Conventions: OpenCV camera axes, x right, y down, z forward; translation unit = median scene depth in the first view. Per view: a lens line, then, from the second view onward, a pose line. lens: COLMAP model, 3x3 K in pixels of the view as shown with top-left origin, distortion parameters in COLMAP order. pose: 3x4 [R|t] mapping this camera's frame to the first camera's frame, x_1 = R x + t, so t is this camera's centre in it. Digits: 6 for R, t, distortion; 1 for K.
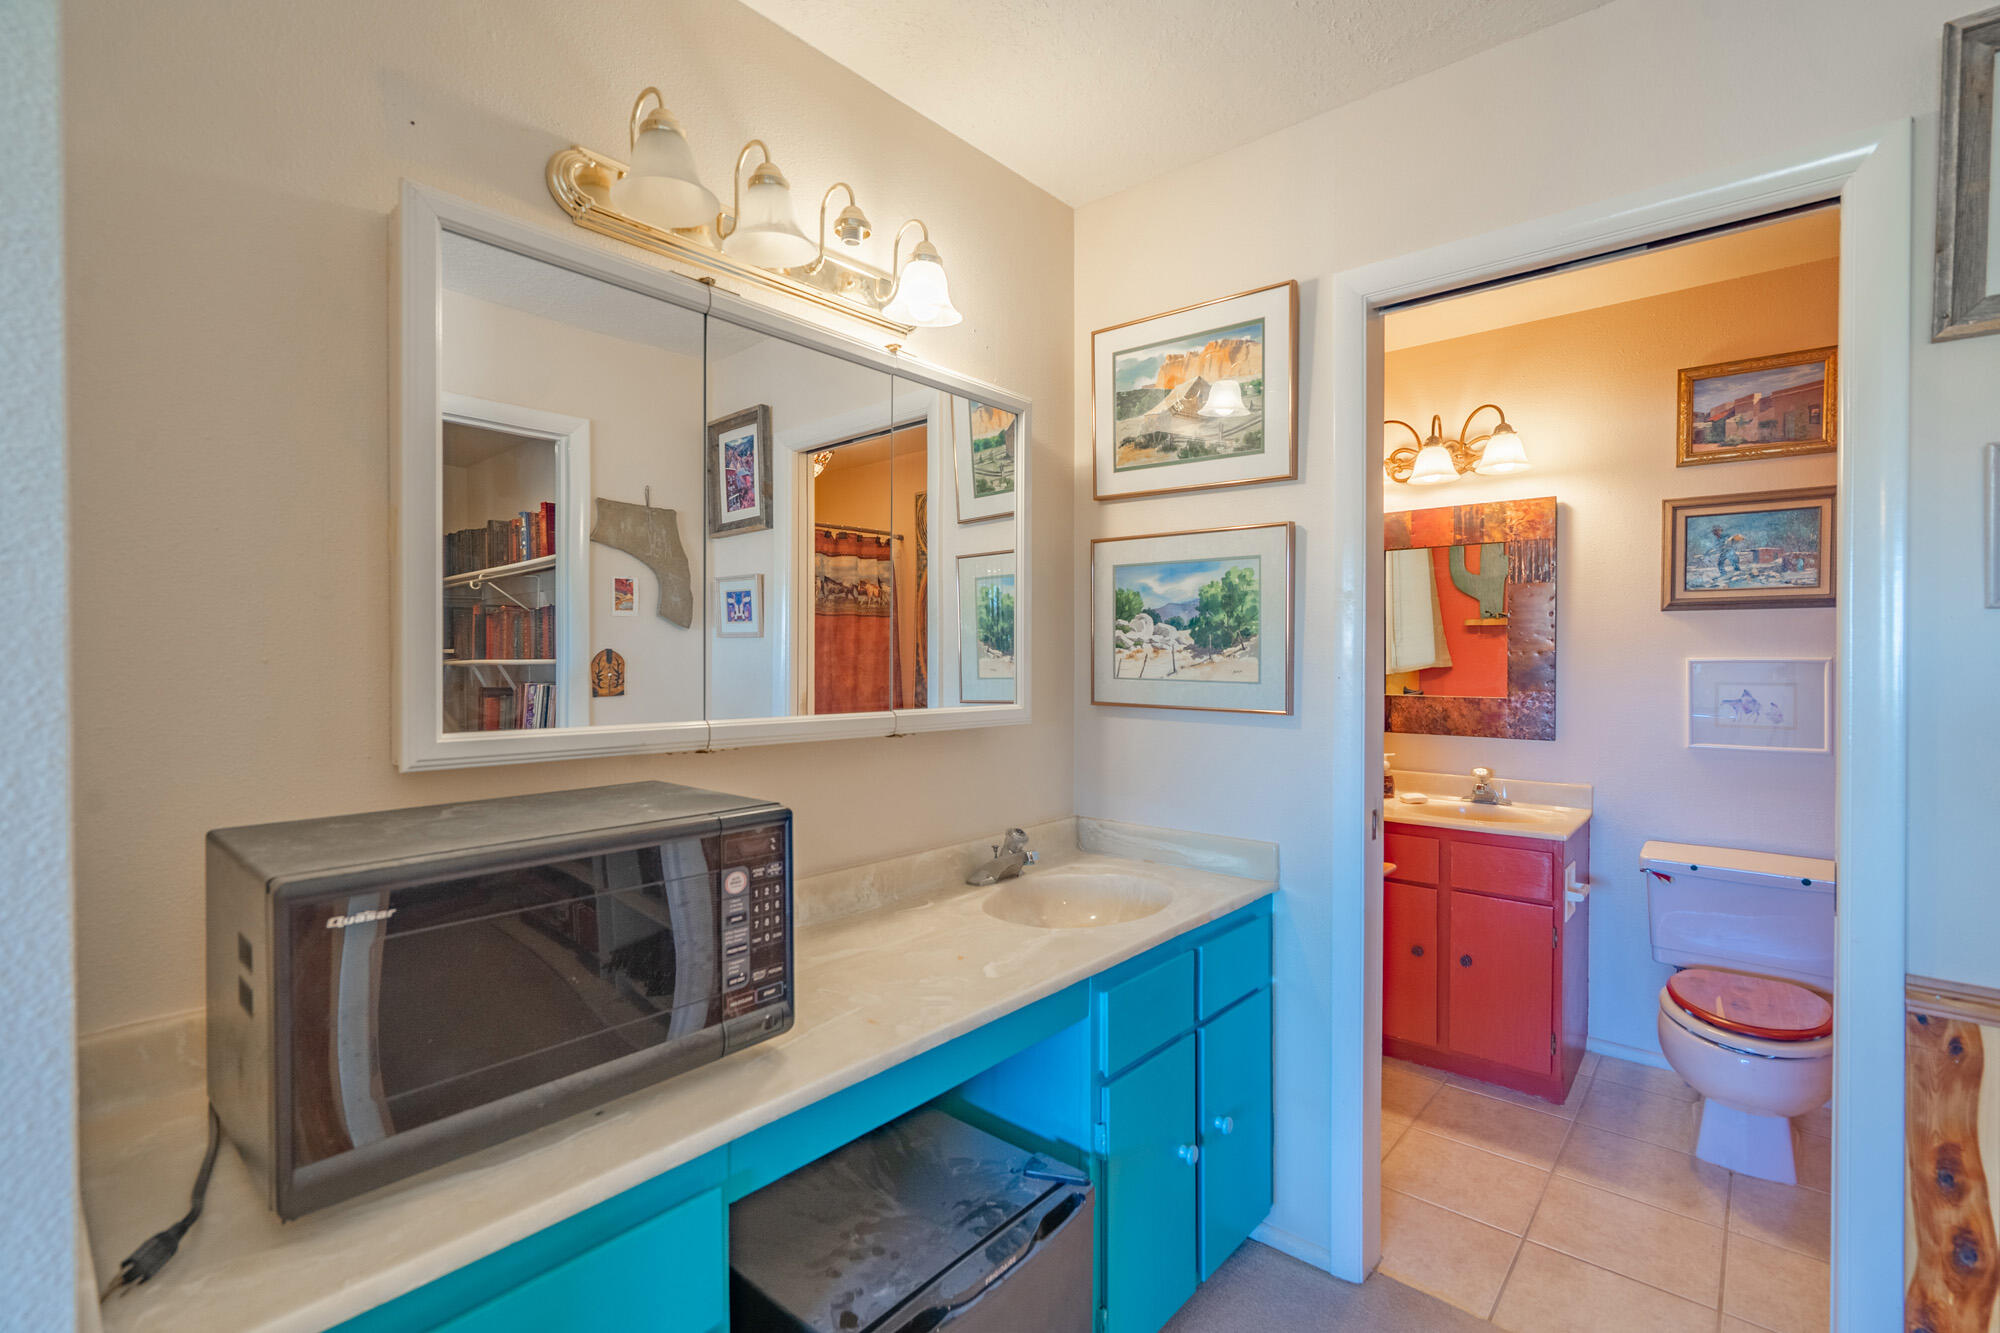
lens RADIAL K [[912.0, 0, 998.5], [0, 912.0, 664.6], [0, 0, 1]] dist [-0.002848, 0.001840]
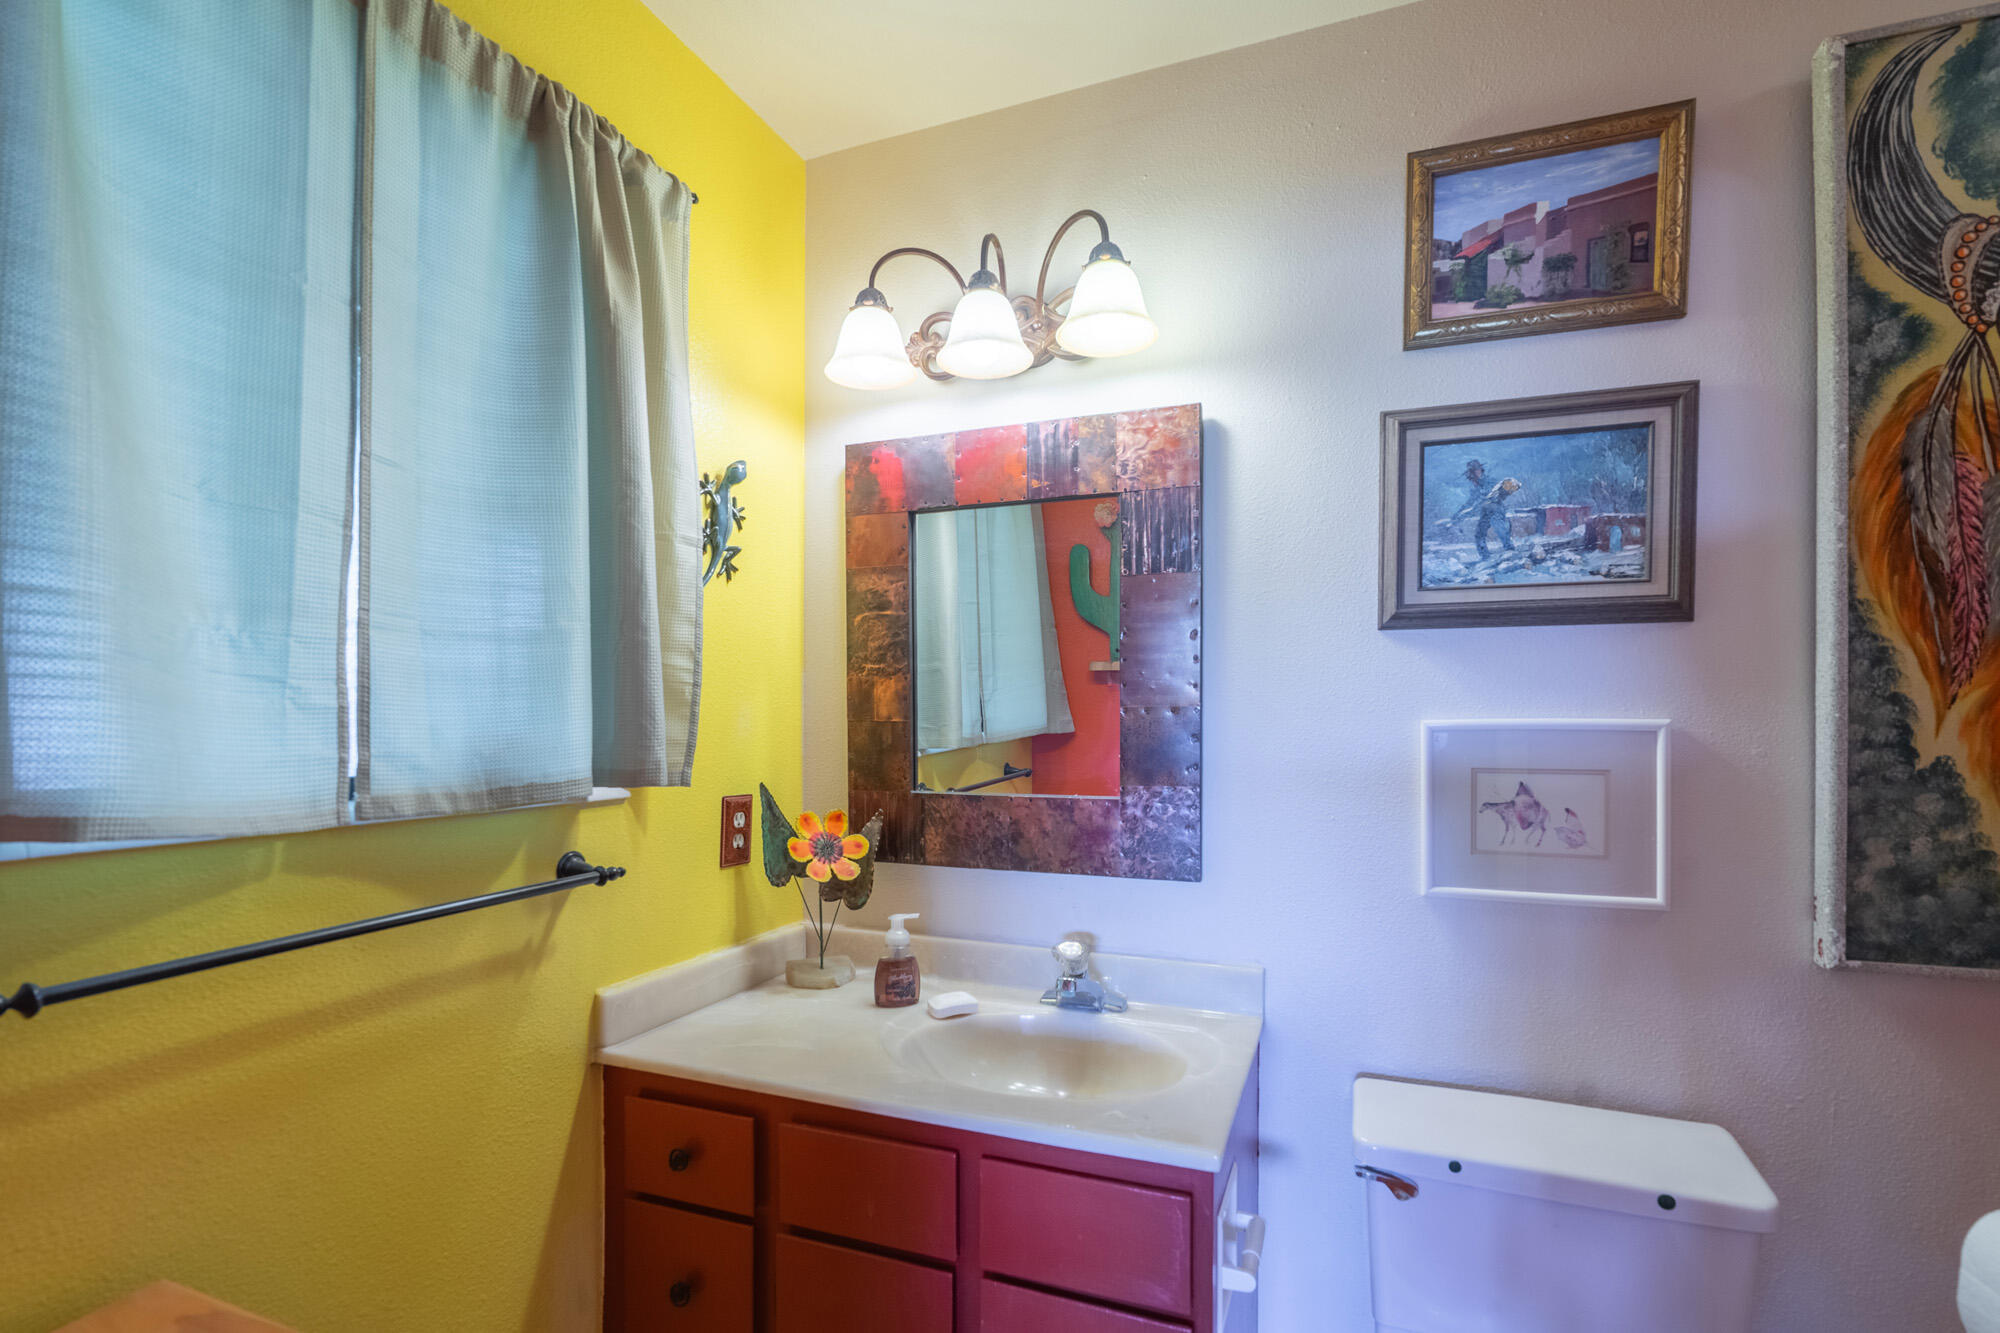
lens RADIAL K [[912.0, 0, 1030.0], [0, 912.0, 720.8], [0, 0, 1]] dist [-0.002848, 0.001840]
pose [[0.939289, -0.000944, 0.343126, 0.375740], [0.002853, 0.999983, -0.005059, -0.005307], [-0.343116, 0.005731, 0.939276, 0.600534]]
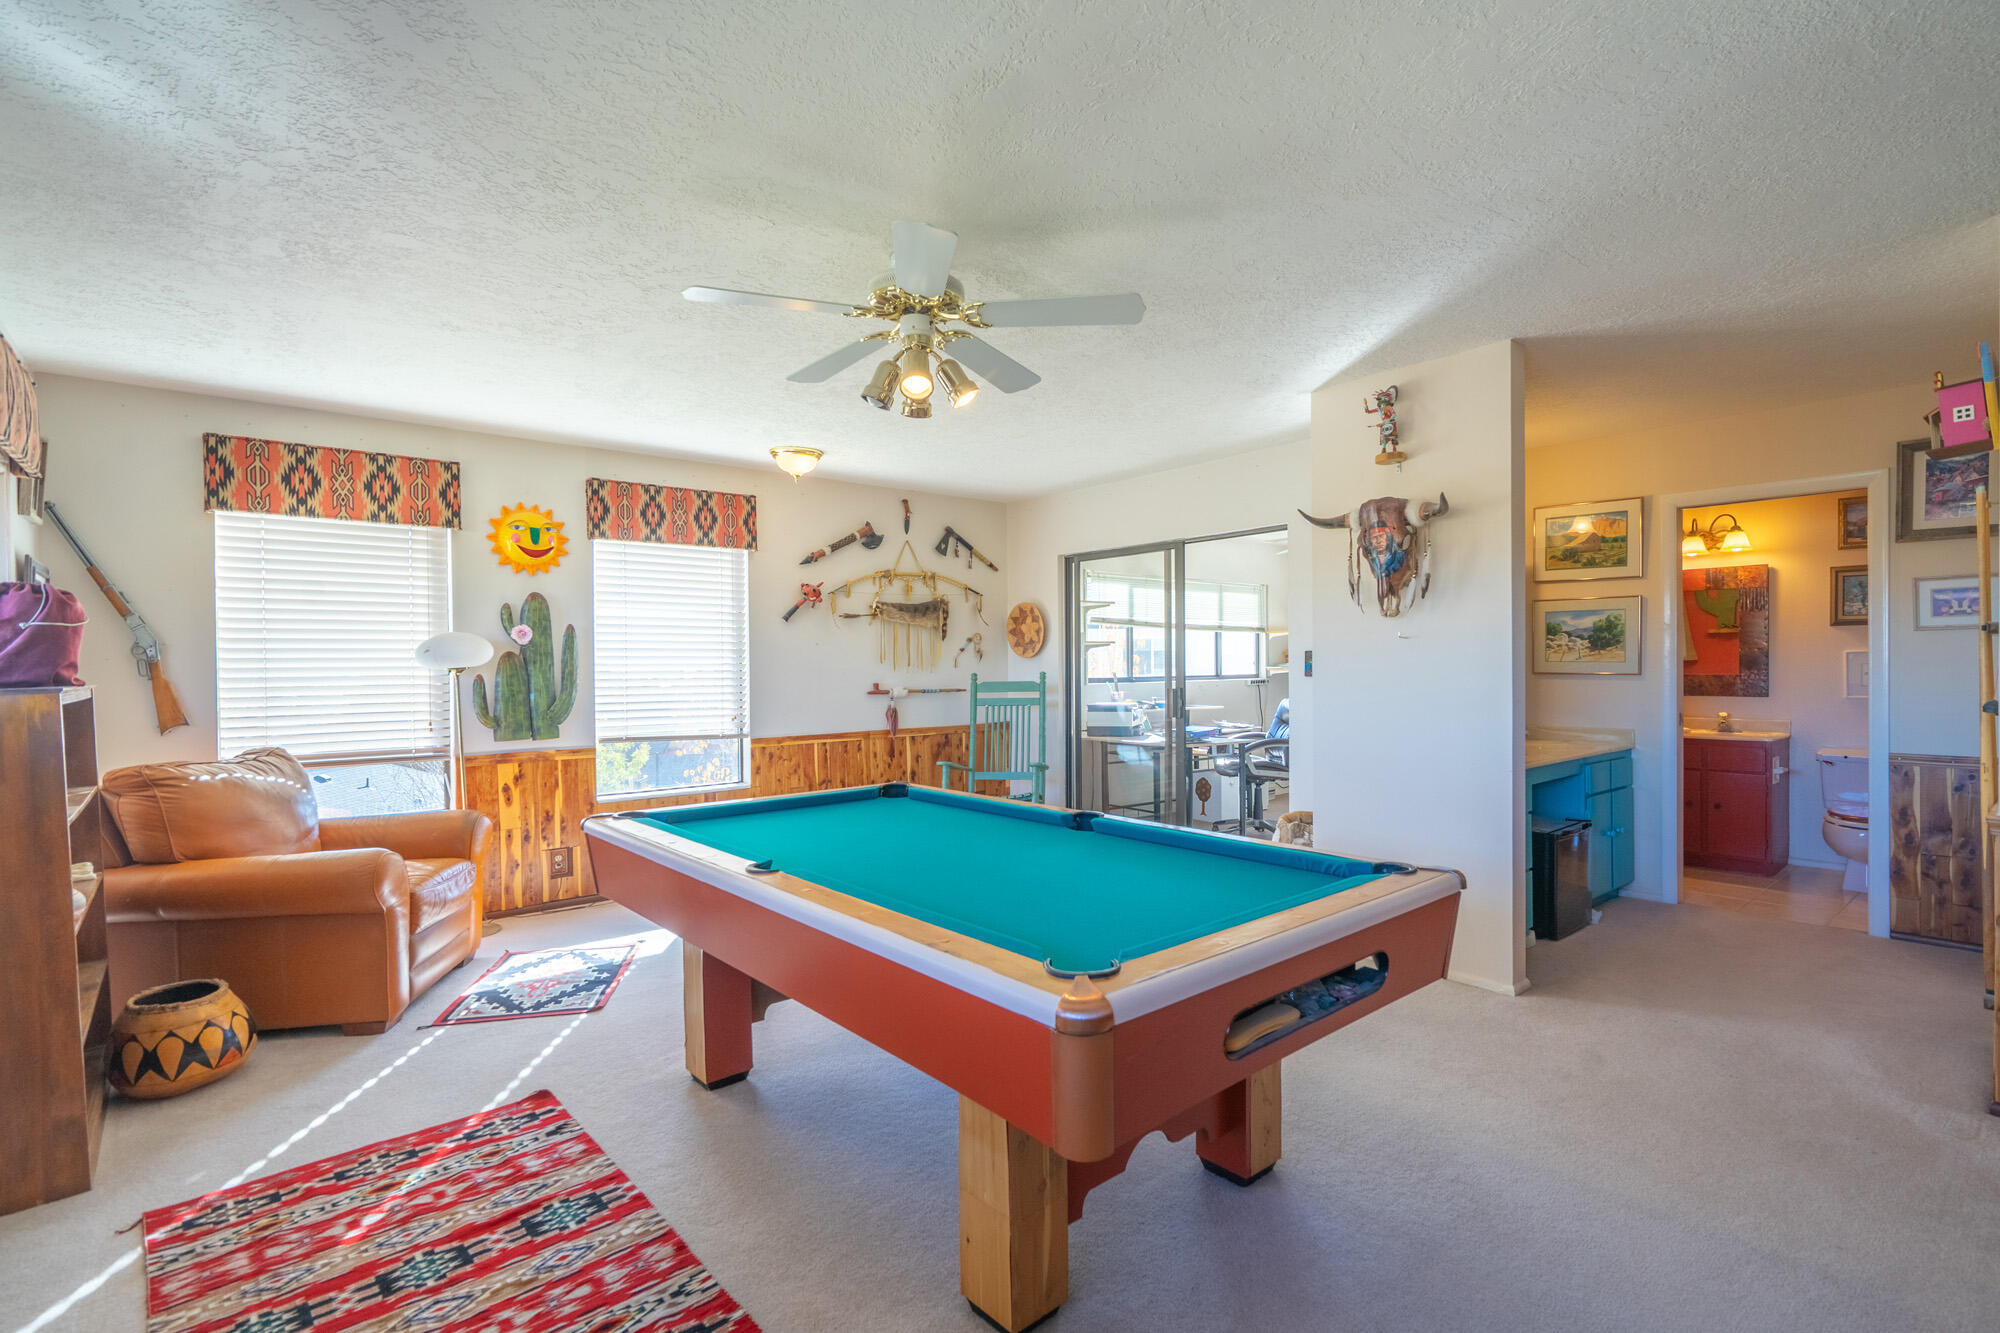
lens RADIAL K [[912.0, 0, 1019.0], [0, 912.0, 672.8], [0, 0, 1]] dist [-0.002848, 0.001840]
pose [[0.987857, -0.007562, -0.155182, -0.651413], [0.007731, 0.999970, 0.000485, 0.024902], [0.155174, -0.001679, 0.987886, -1.145853]]
